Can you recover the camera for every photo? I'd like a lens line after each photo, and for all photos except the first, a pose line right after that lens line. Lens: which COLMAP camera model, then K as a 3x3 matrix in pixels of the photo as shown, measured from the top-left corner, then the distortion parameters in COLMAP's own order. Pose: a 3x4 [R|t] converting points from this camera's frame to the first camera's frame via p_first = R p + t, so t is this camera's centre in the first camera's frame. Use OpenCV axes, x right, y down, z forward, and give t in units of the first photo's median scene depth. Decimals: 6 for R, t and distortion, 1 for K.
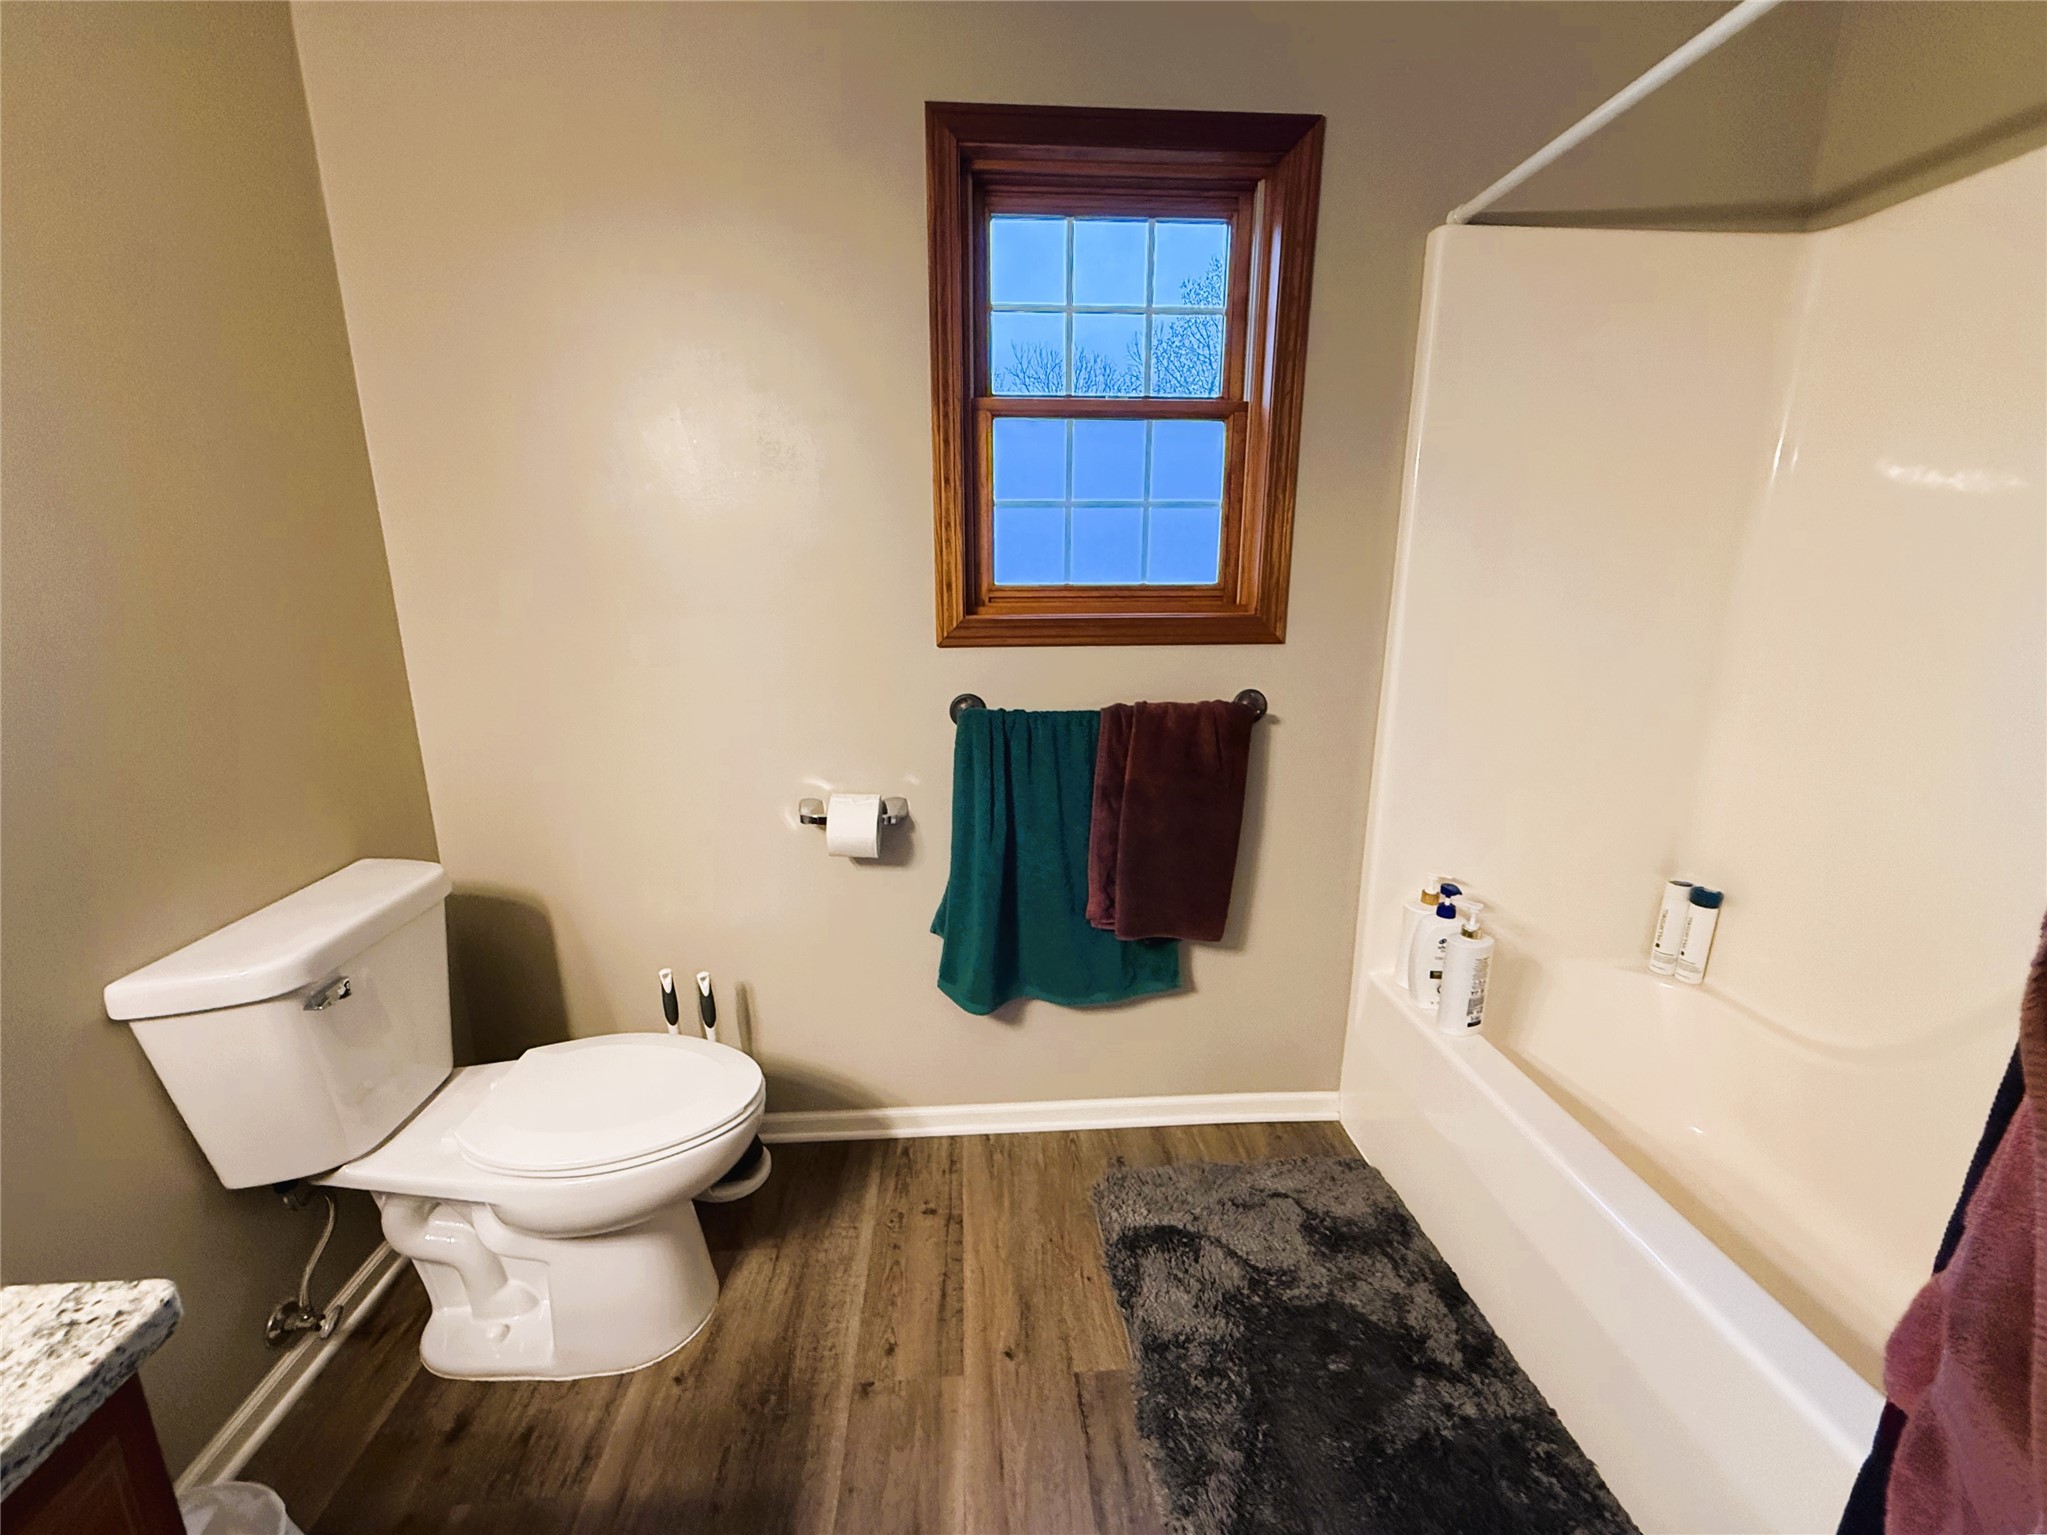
lens RADIAL K [[827.7, 0, 1016.8], [0, 827.7, 767.7], [0, 0, 1]] dist [-0.000331, 0.000954]
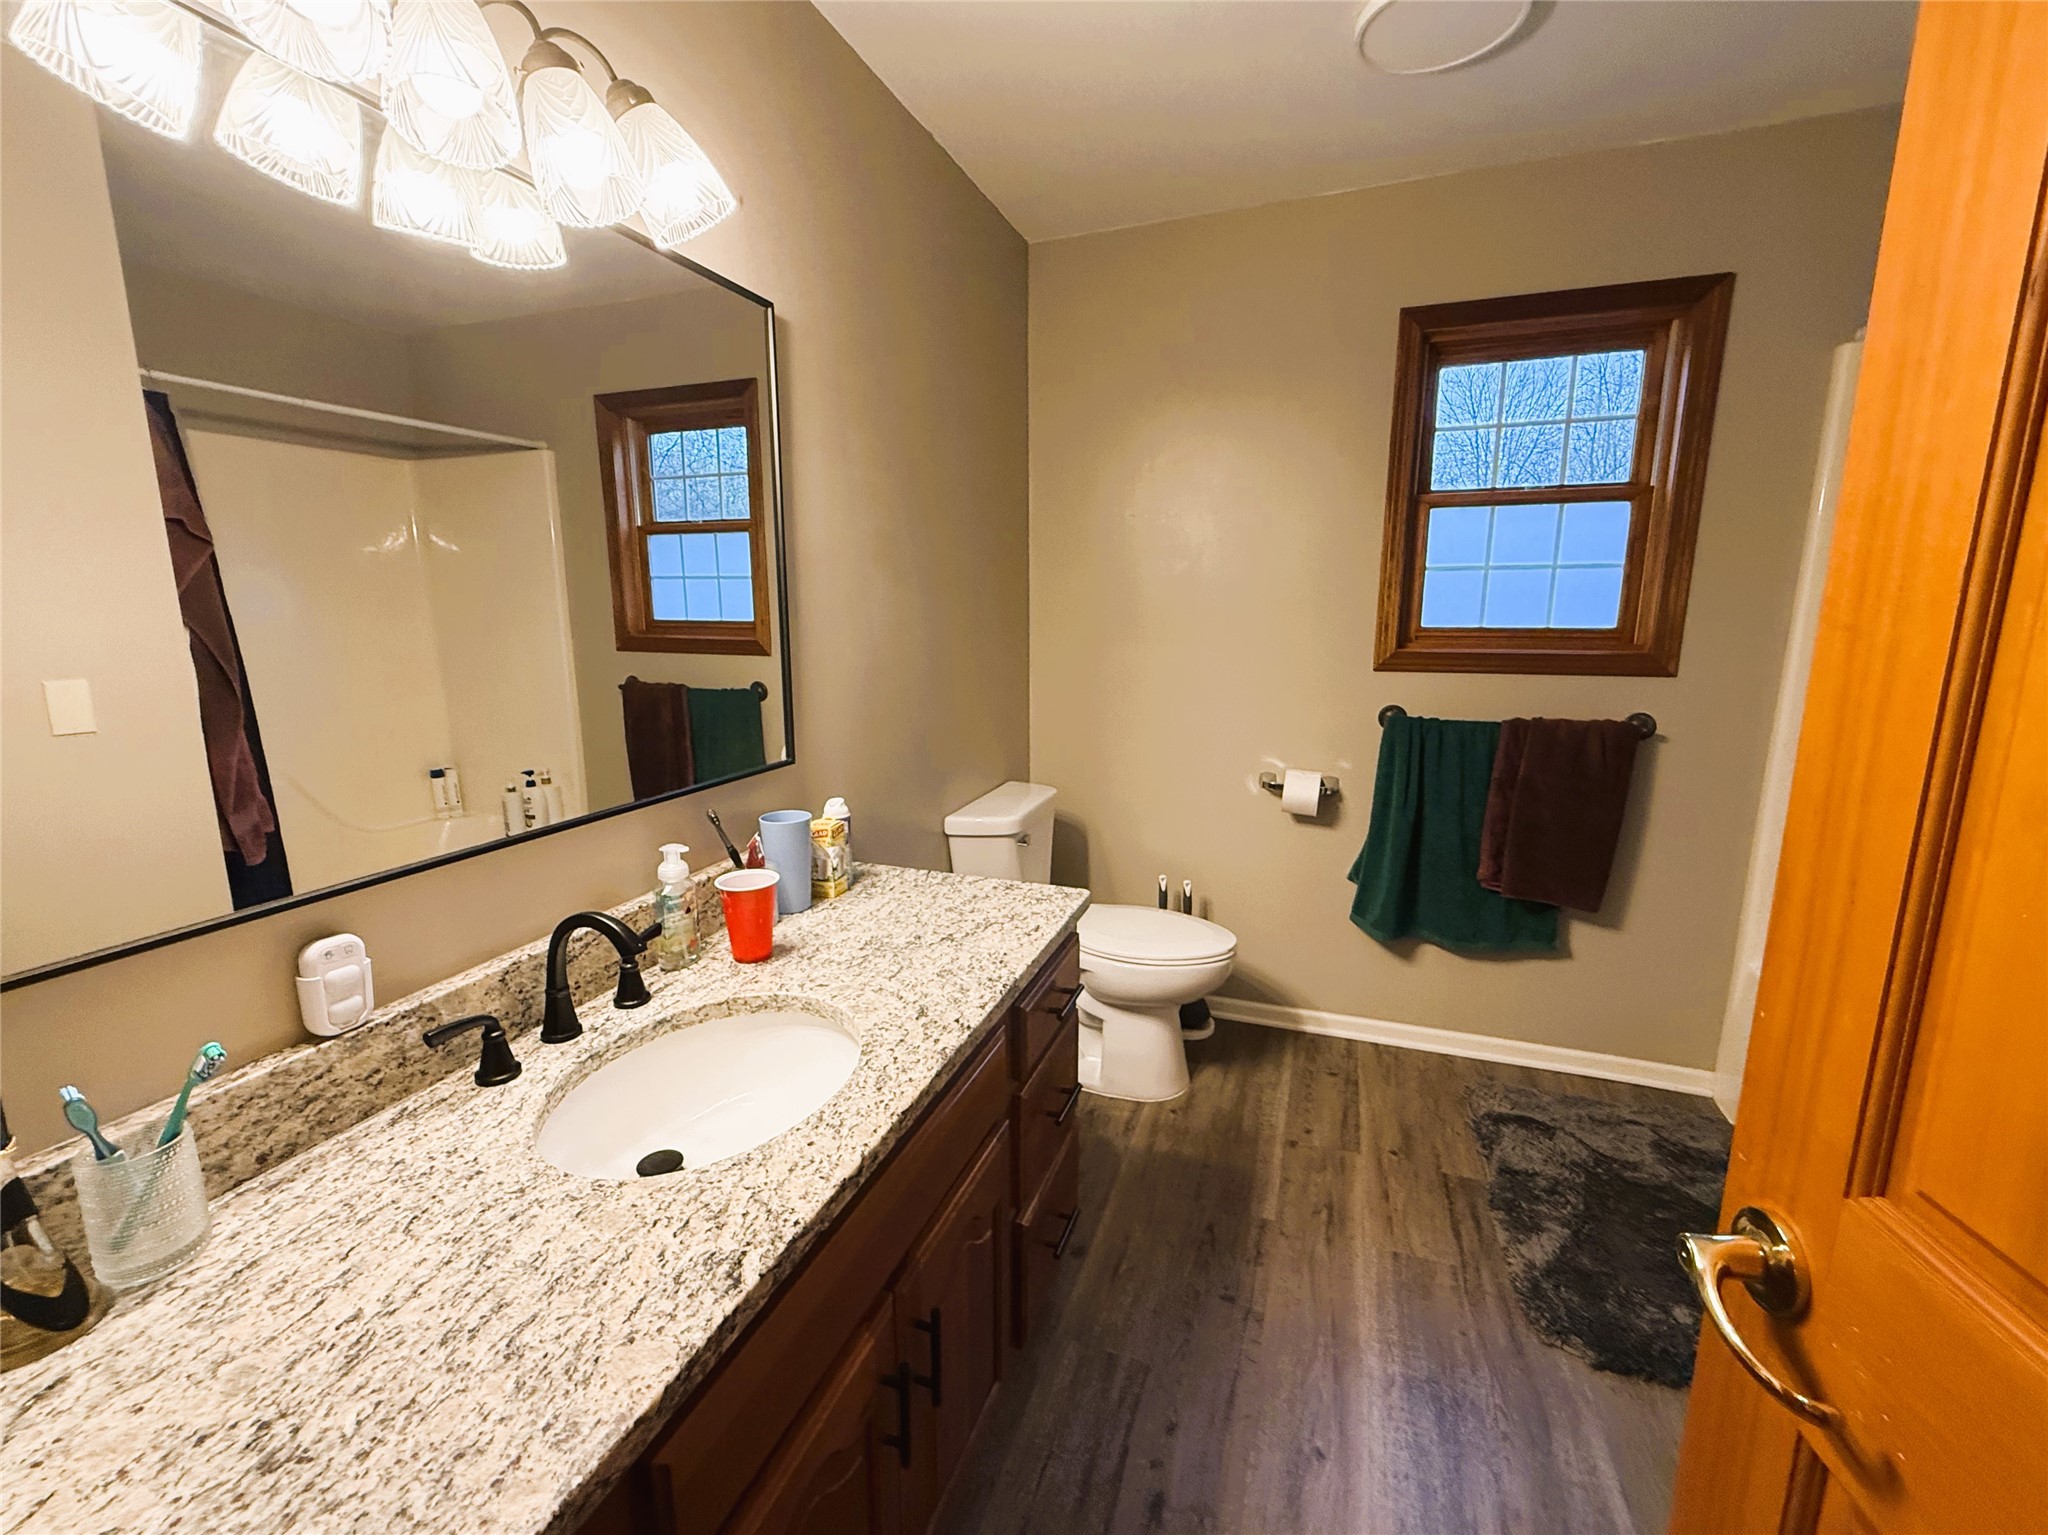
lens RADIAL K [[828.1, 0, 1042.9], [0, 828.1, 764.7], [0, 0, 1]] dist [-0.000331, 0.000954]
pose [[0.913994, 0.076833, -0.398385, -0.037252], [-0.093978, 0.995293, -0.023655, 0.100059], [0.394693, 0.059060, 0.916913, -0.505935]]
